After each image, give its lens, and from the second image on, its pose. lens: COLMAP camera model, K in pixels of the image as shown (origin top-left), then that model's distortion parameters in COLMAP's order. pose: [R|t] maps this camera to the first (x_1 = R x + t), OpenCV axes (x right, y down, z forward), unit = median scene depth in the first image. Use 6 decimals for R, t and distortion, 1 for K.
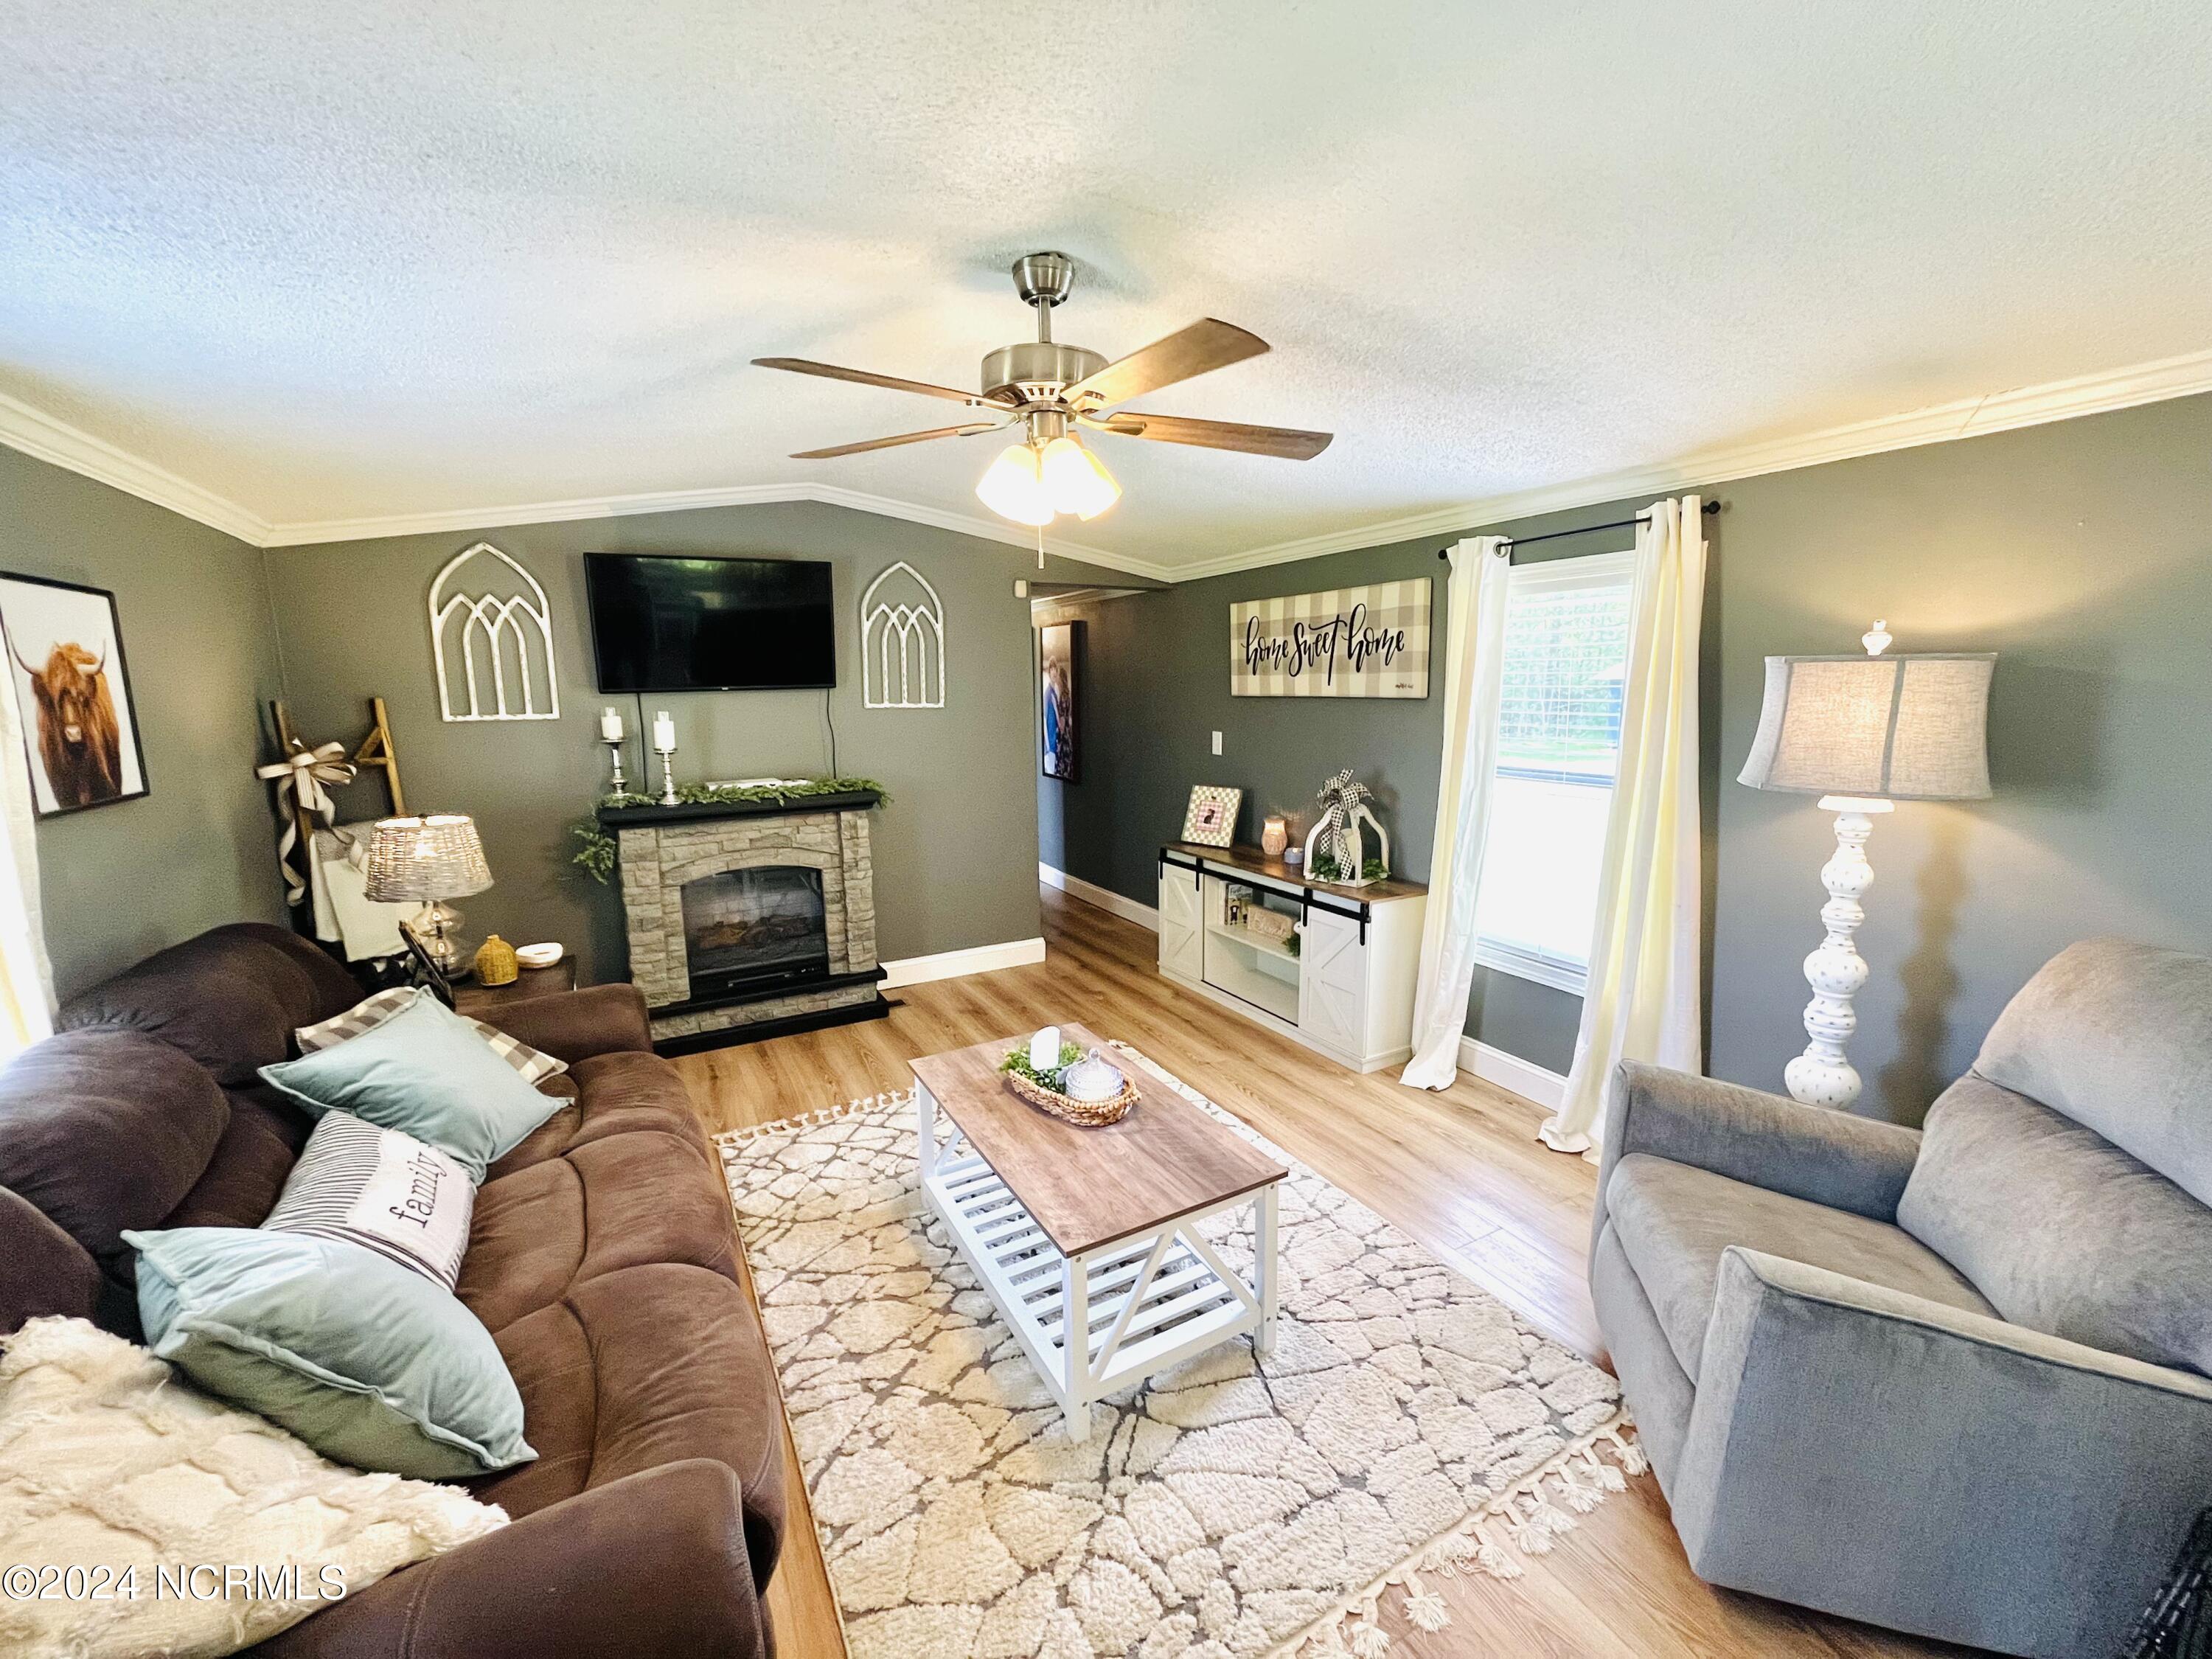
lens RADIAL K [[898.5, 0, 1098.8], [0, 898.5, 822.5], [0, 0, 1]] dist [-0.002751, 0.000314]
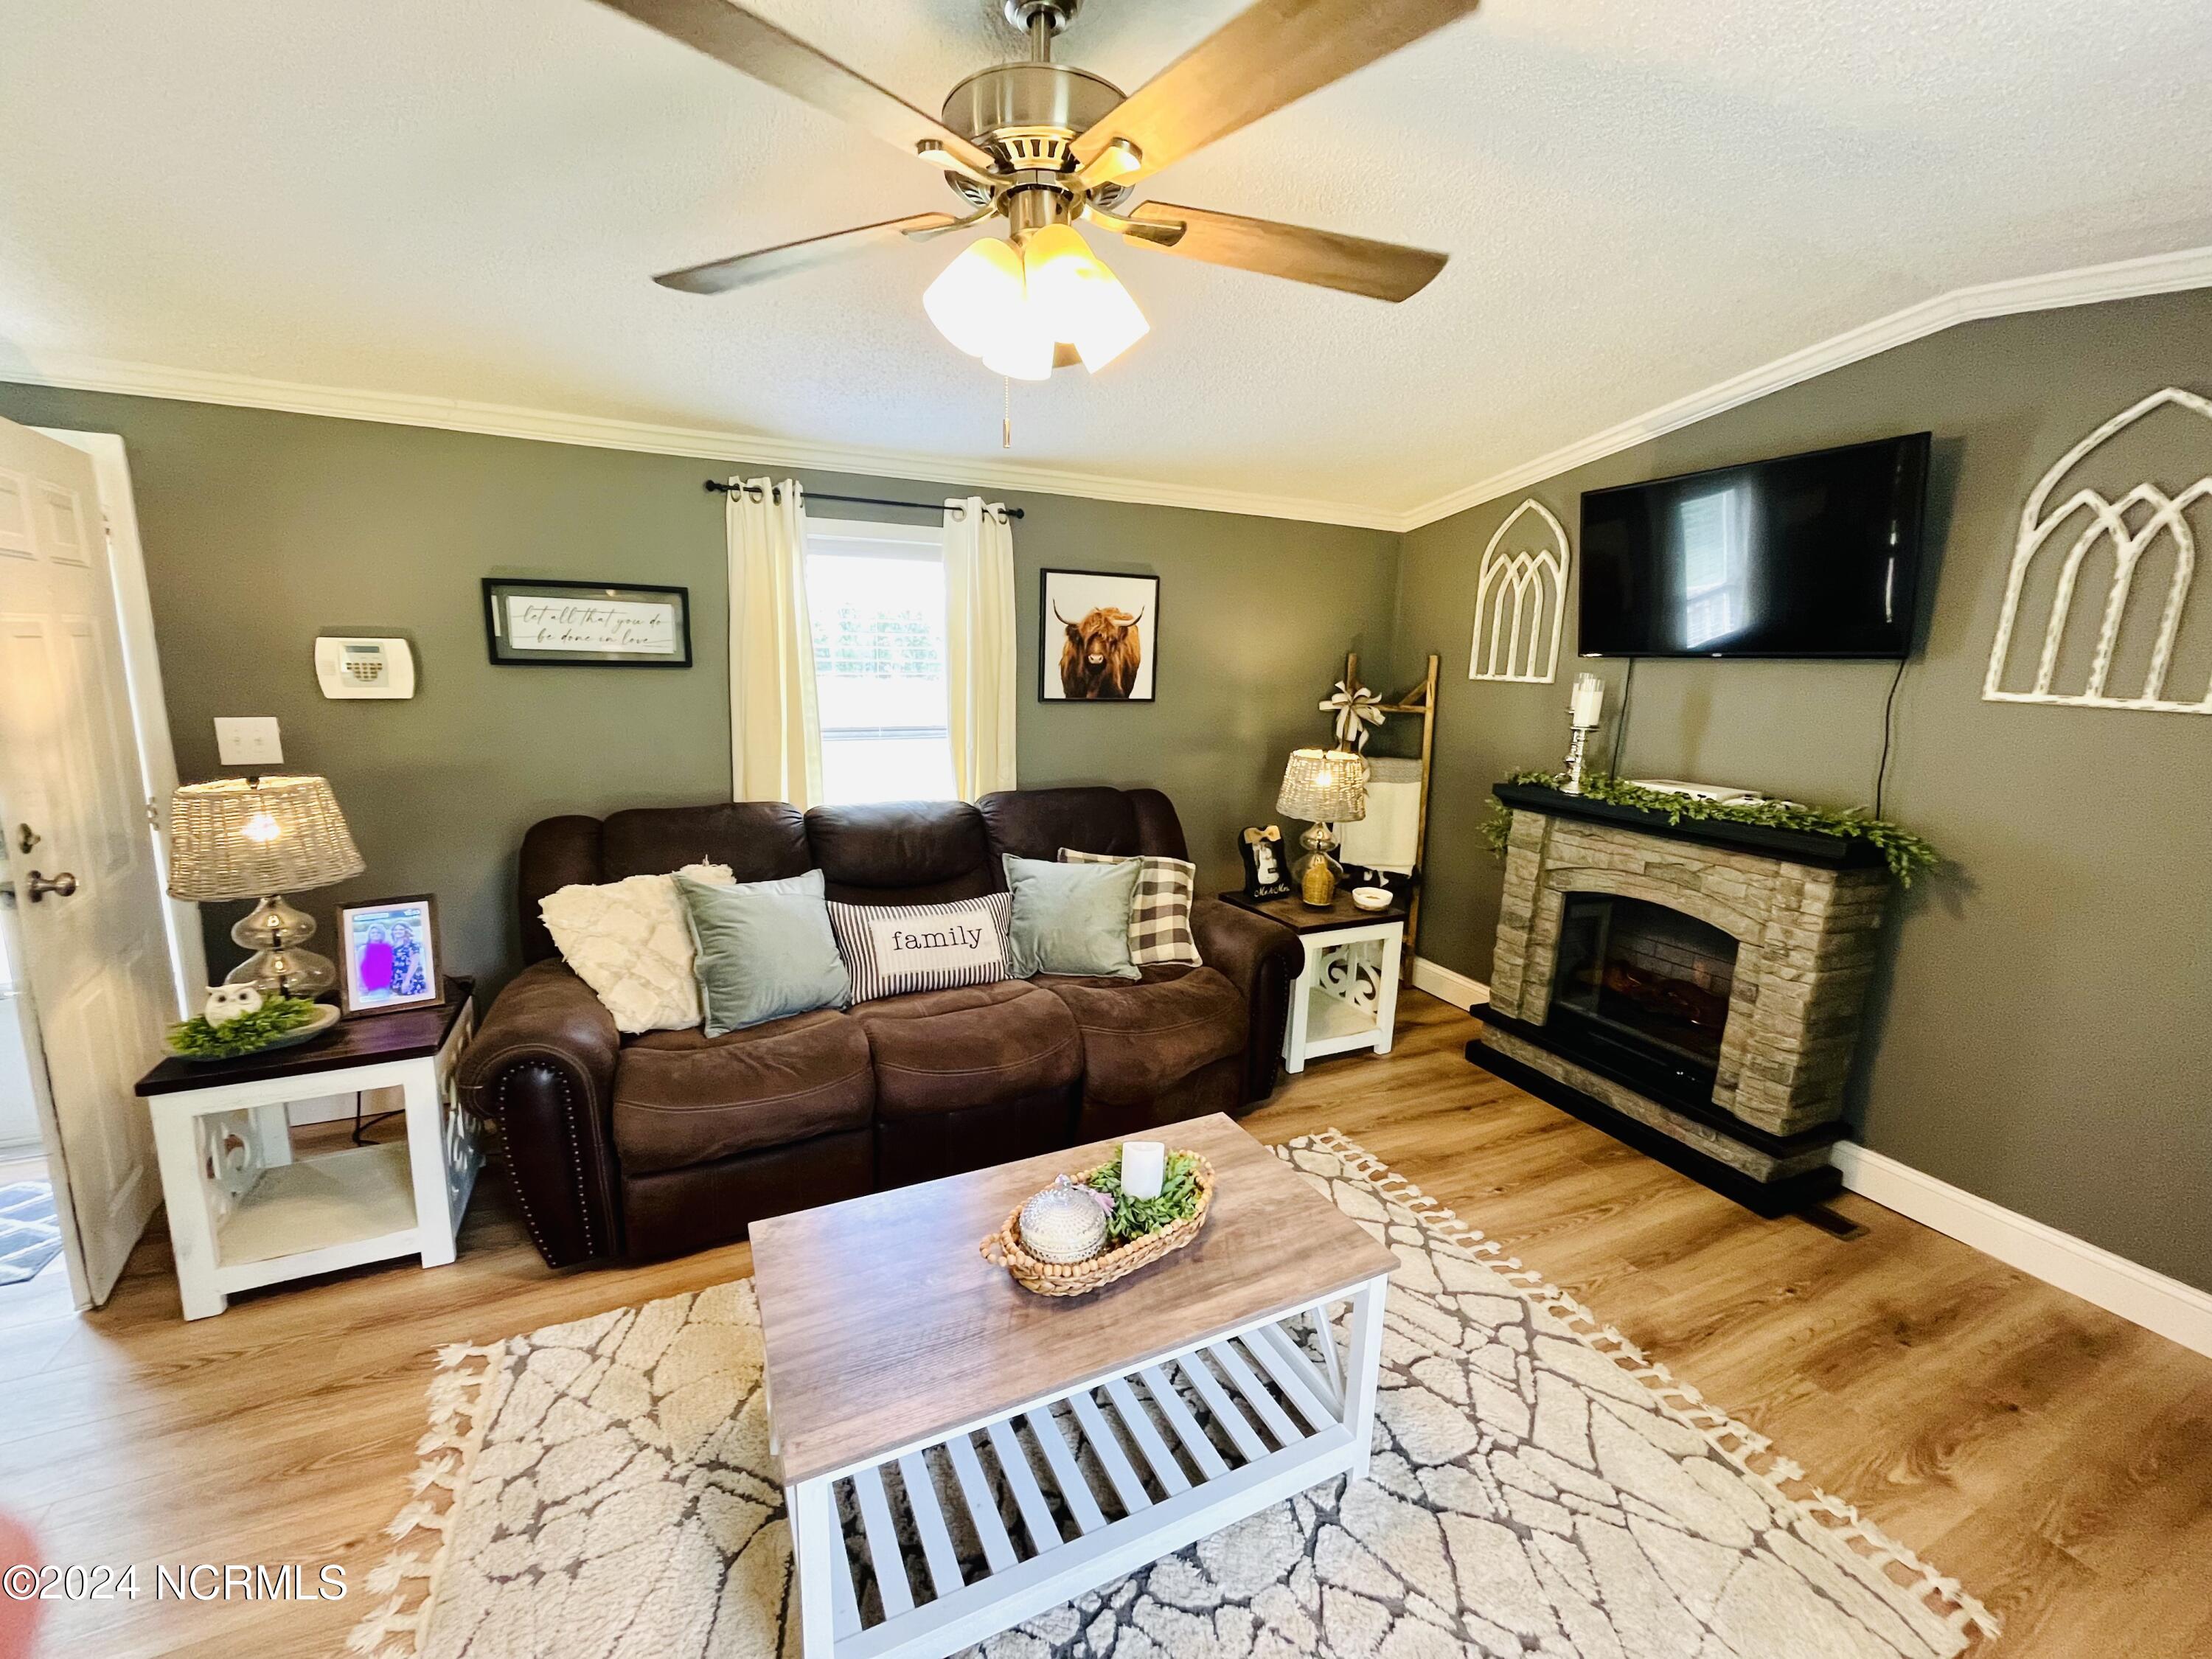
lens RADIAL K [[898.5, 0, 1098.8], [0, 898.5, 822.5], [0, 0, 1]] dist [-0.002751, 0.000314]
pose [[-0.064621, 0.195172, -0.978638, 0.358611], [-0.182638, 0.961810, 0.203876, -0.082357], [0.981054, 0.191911, -0.026507, 0.606434]]
